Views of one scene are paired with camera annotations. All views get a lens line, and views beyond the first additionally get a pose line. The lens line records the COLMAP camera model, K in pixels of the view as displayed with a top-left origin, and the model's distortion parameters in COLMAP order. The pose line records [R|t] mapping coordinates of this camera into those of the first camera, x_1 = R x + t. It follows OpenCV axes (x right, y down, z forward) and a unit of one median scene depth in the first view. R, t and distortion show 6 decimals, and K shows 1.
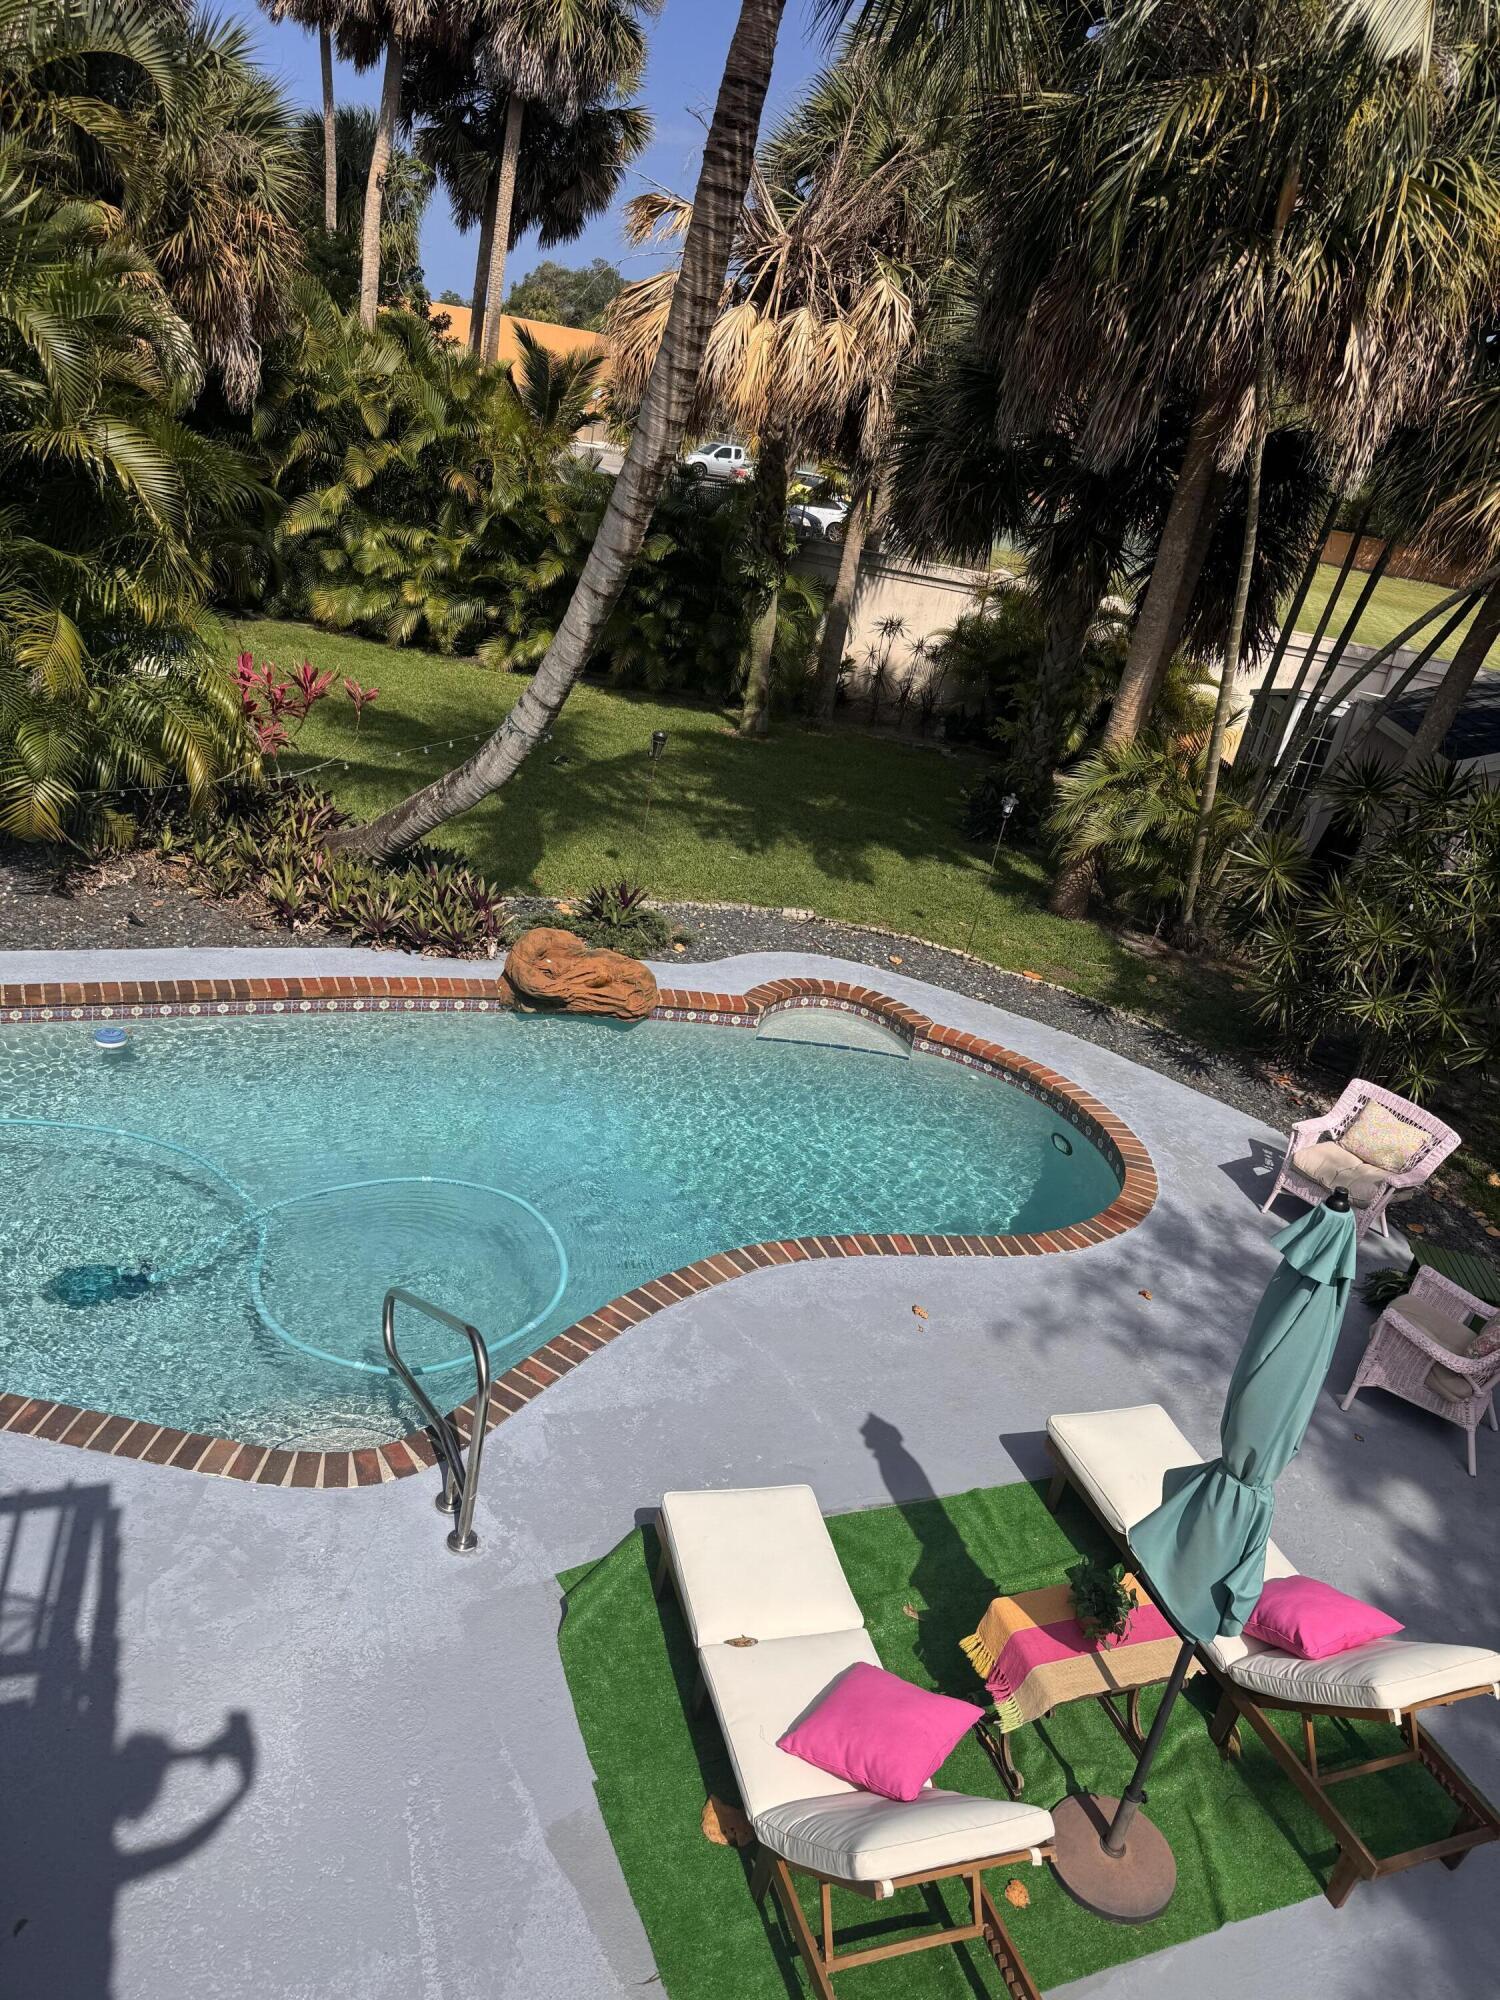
lens RADIAL K [[1420.0, 0, 750.0], [0, 1420.0, 1000.0], [0, 0, 1]] dist [0.126196, -0.233244]
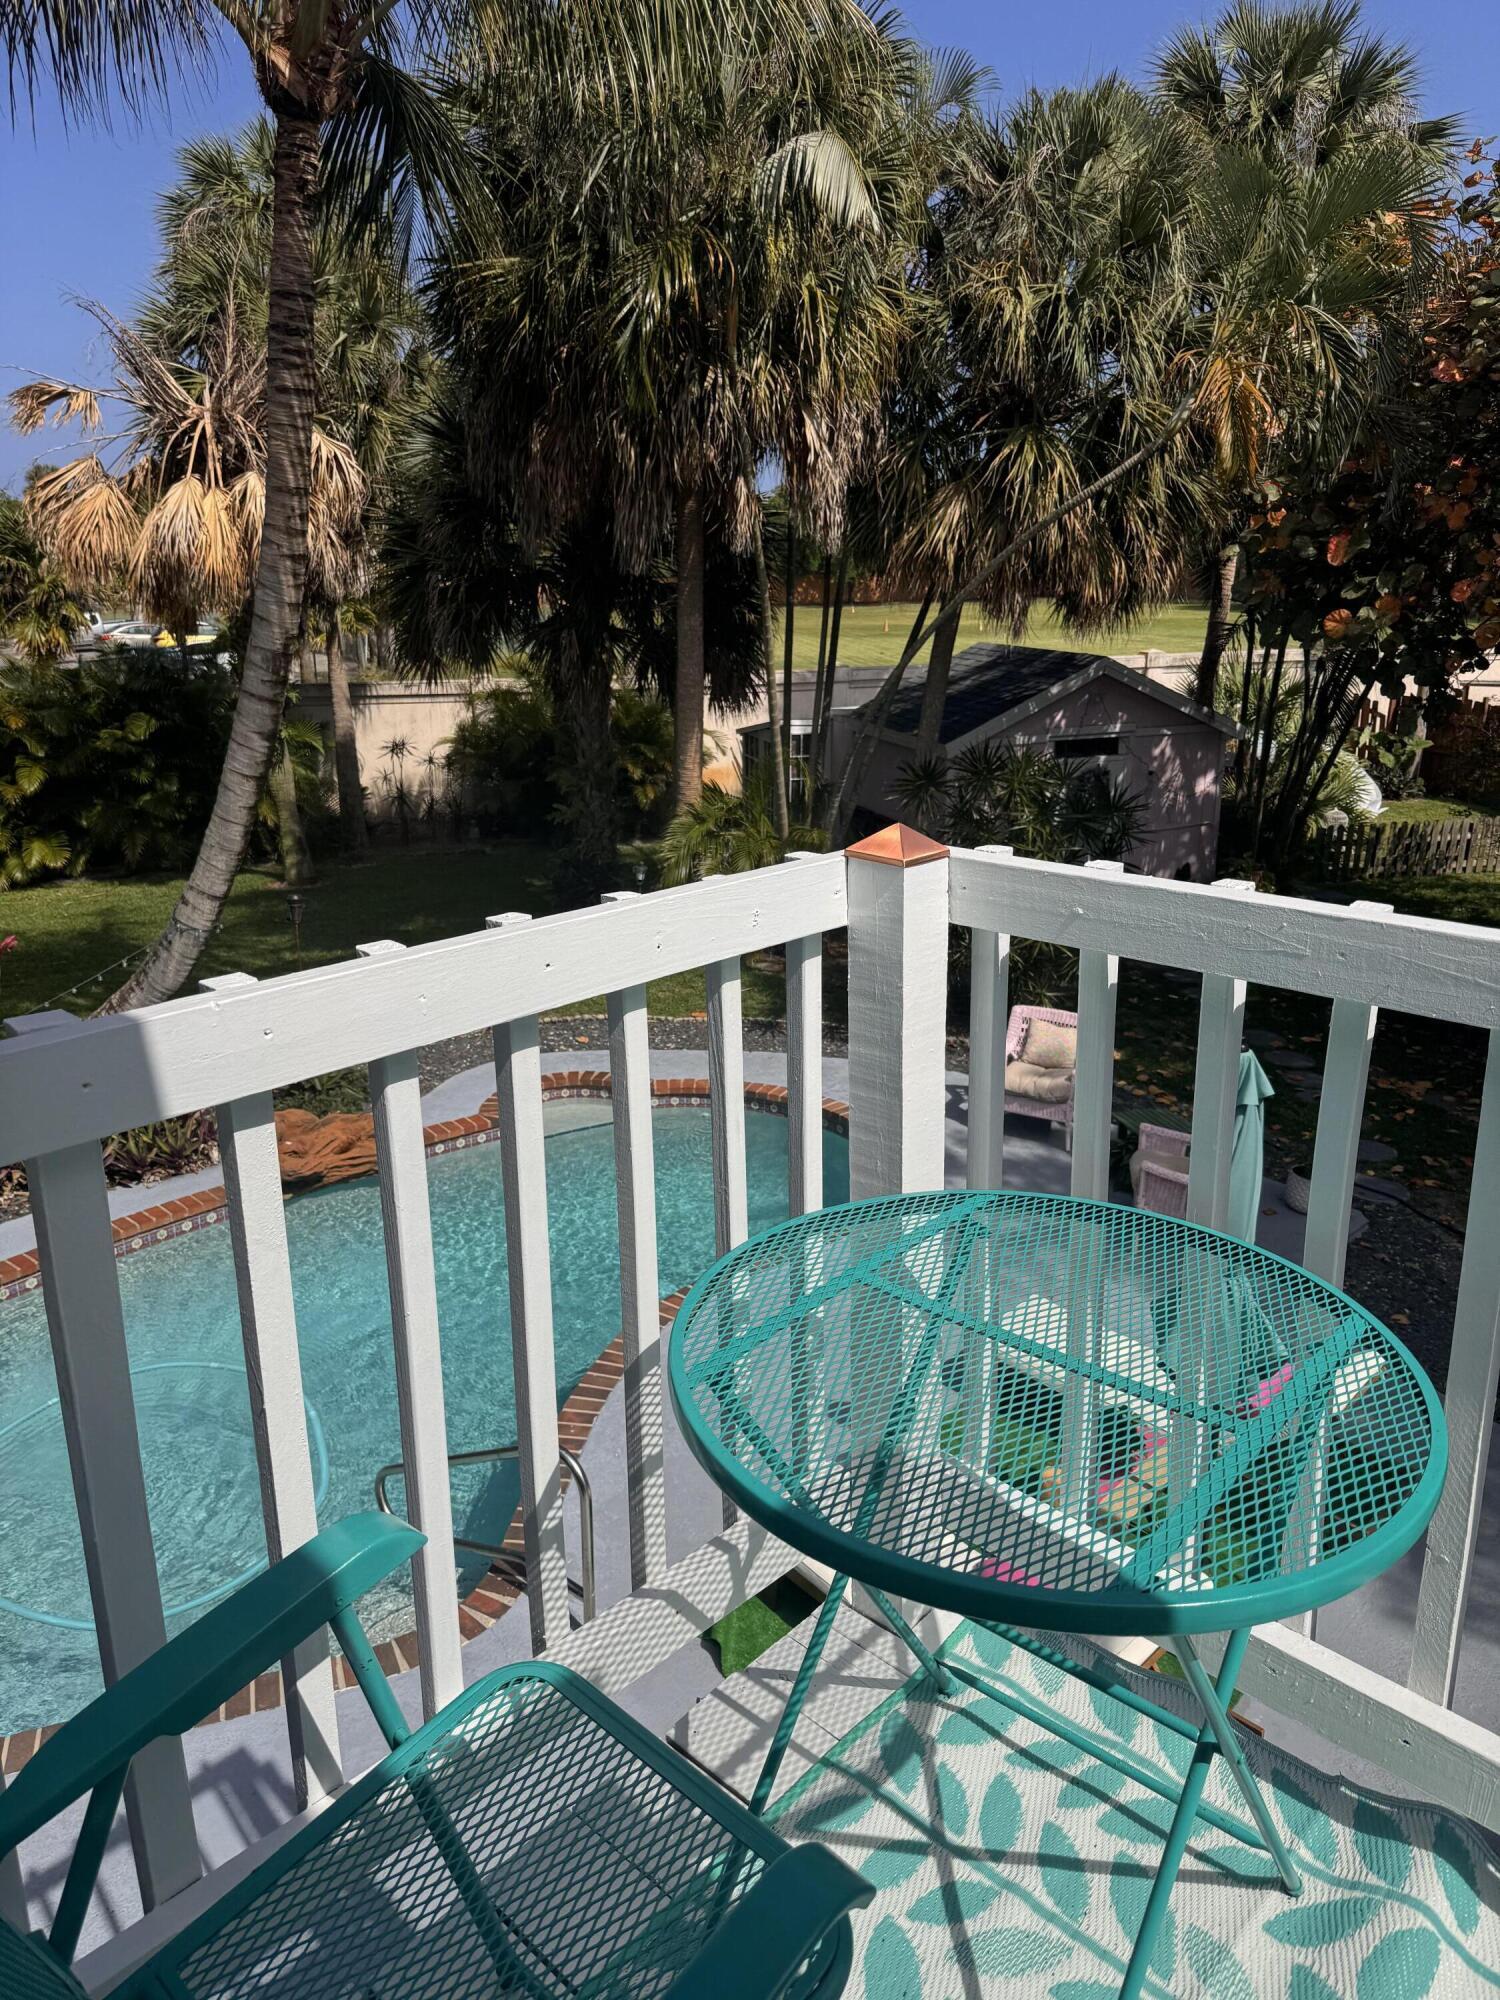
lens RADIAL K [[1420.0, 0, 750.0], [0, 1420.0, 1000.0], [0, 0, 1]] dist [0.126196, -0.233244]
pose [[0.888058, -0.299480, 0.348804, -0.114052], [0.319105, 0.947719, 0.001257, -0.013501], [-0.330944, 0.110188, 0.937195, -0.032962]]
